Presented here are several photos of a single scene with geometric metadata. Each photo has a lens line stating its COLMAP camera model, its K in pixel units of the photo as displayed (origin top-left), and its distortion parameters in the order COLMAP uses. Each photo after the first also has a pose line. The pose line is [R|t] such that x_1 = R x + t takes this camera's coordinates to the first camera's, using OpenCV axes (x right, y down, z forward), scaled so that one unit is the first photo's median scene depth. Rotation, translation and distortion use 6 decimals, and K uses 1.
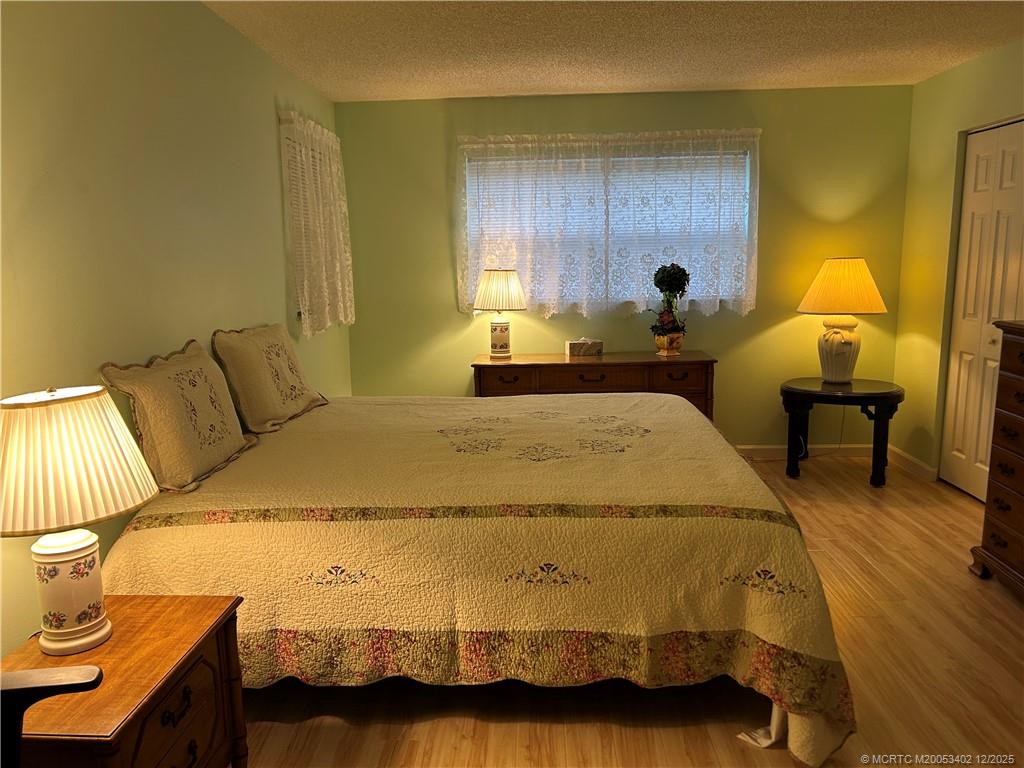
lens RADIAL K [[773.4, 0, 505.0], [0, 773.4, 382.7], [0, 0, 1]] dist [0.052472, -0.053017]
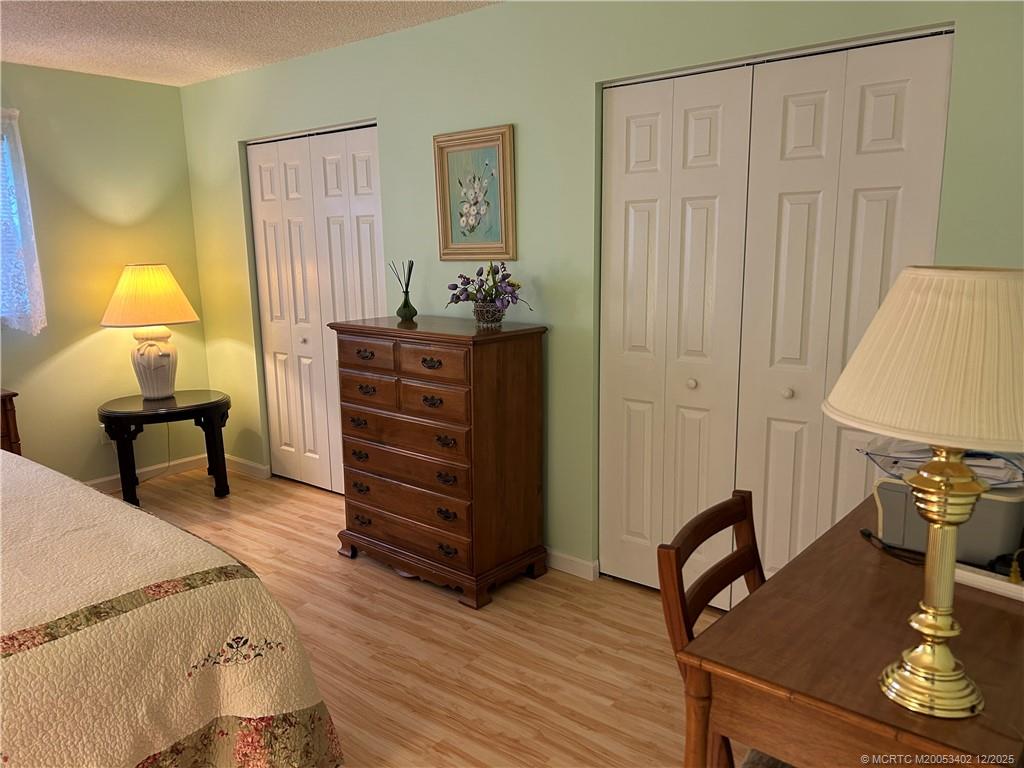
lens RADIAL K [[773.4, 0, 511.8], [0, 773.4, 389.5], [0, 0, 1]] dist [0.052472, -0.053017]
pose [[0.608173, -0.140373, 0.781295, -0.051863], [0.137573, 0.987985, 0.070419, -0.021190], [-0.781793, 0.064659, 0.620177, 0.105747]]
